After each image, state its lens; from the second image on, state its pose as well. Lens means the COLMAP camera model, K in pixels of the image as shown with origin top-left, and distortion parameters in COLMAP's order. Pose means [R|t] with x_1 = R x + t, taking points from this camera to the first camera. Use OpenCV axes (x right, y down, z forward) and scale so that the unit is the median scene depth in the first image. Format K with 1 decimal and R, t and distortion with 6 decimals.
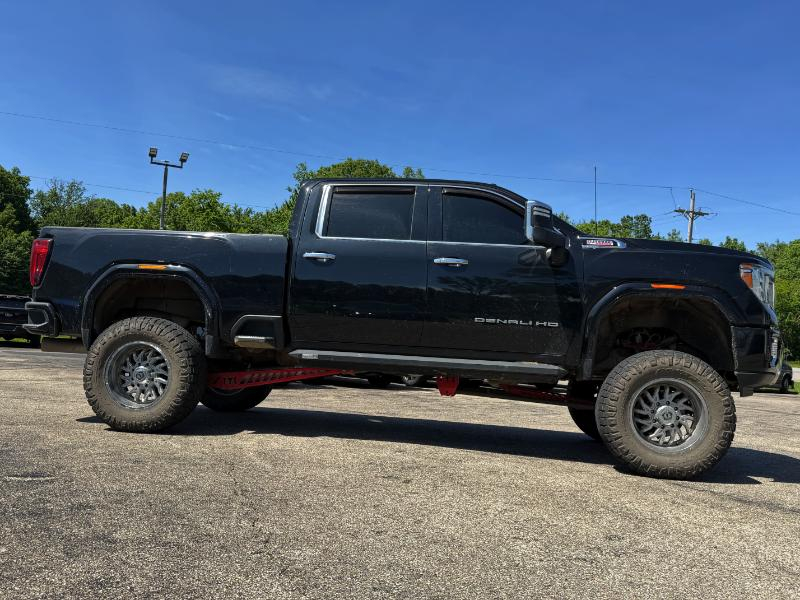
lens RADIAL K [[670.3, 0, 397.5], [0, 670.3, 299.7], [0, 0, 1]] dist [0.134731, -0.248688]
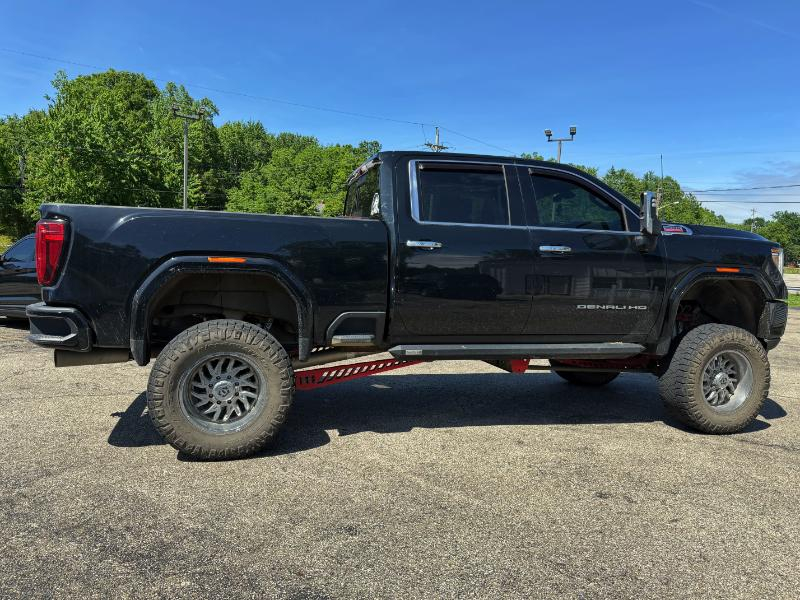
lens RADIAL K [[567.1, 0, 397.1], [0, 567.1, 300.3], [0, 0, 1]] dist [0.092820, -0.135669]
pose [[0.923519, -0.057646, 0.379197, -0.446576], [-0.002313, 0.987786, 0.155799, -0.109628], [-0.383547, -0.144761, 0.912105, 0.302275]]
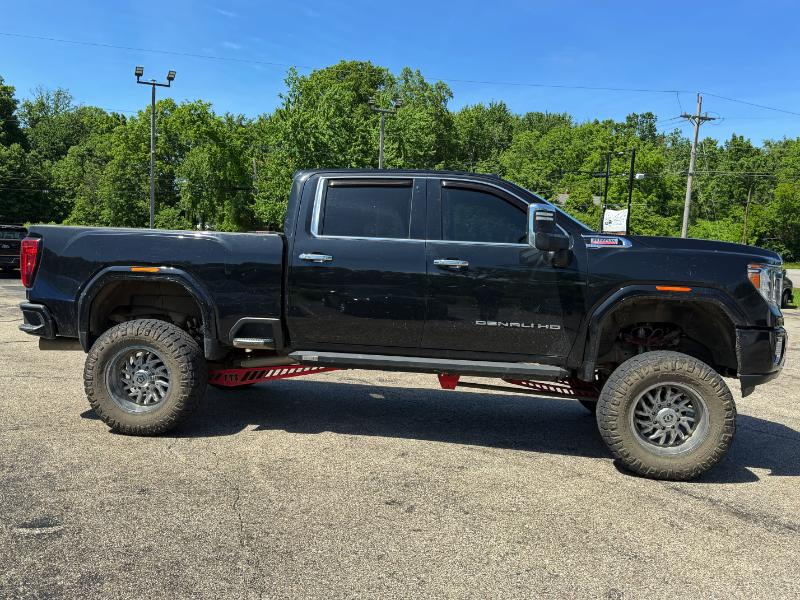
lens RADIAL K [[670.3, 0, 397.5], [0, 670.3, 299.7], [0, 0, 1]] dist [0.134731, -0.248688]
pose [[0.999793, -0.020277, -0.001853, 0.002529], [0.020339, 0.990144, 0.138567, -0.136468], [-0.000975, -0.138576, 0.990351, 0.027833]]
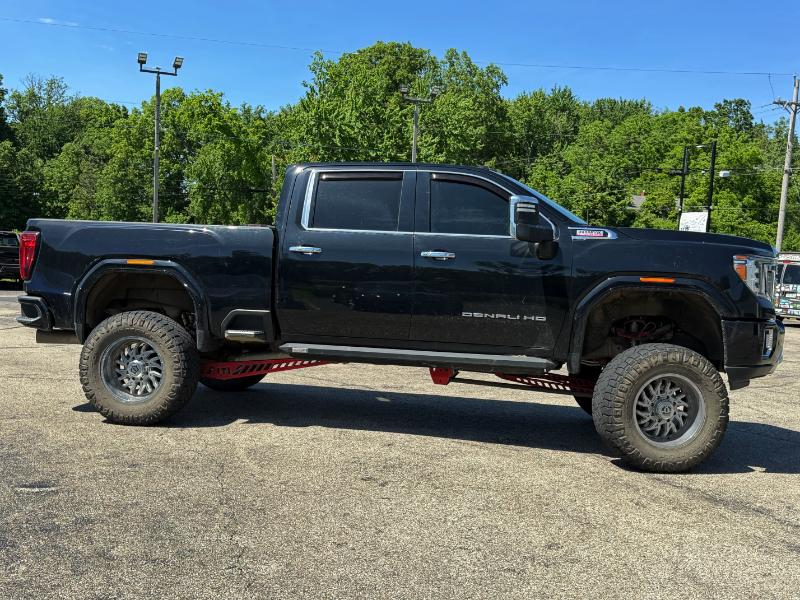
lens RADIAL K [[796.7, 0, 398.0], [0, 796.7, 301.9], [0, 0, 1]] dist [0.197263, -0.449363]
pose [[0.998297, -0.015186, -0.056321, 0.083429], [0.021425, 0.993491, 0.111878, -0.116831], [0.054255, -0.112894, 0.992125, -0.164801]]
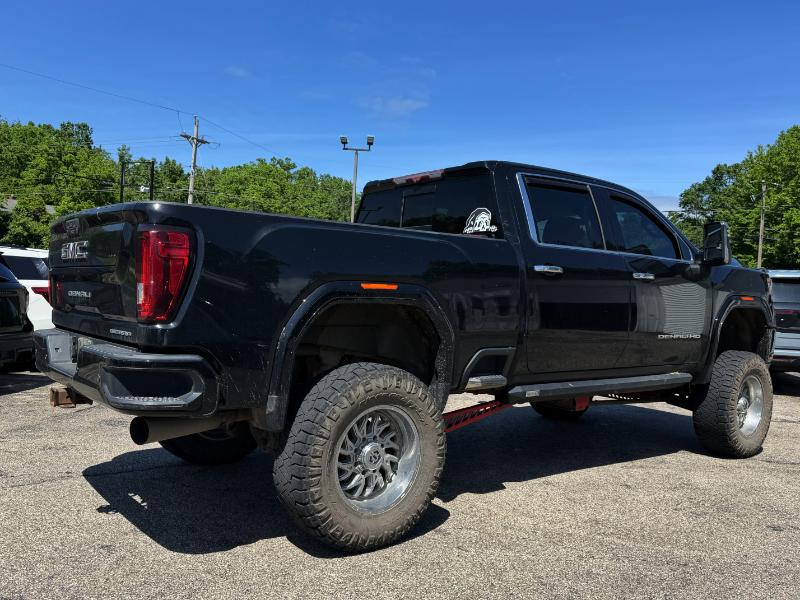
lens RADIAL K [[670.3, 0, 397.5], [0, 670.3, 299.7], [0, 0, 1]] dist [0.134731, -0.248688]
pose [[0.699690, -0.041663, 0.713231, -0.817938], [-0.047600, 0.993362, 0.104722, -0.104584], [-0.712859, -0.107222, 0.693062, 0.568426]]
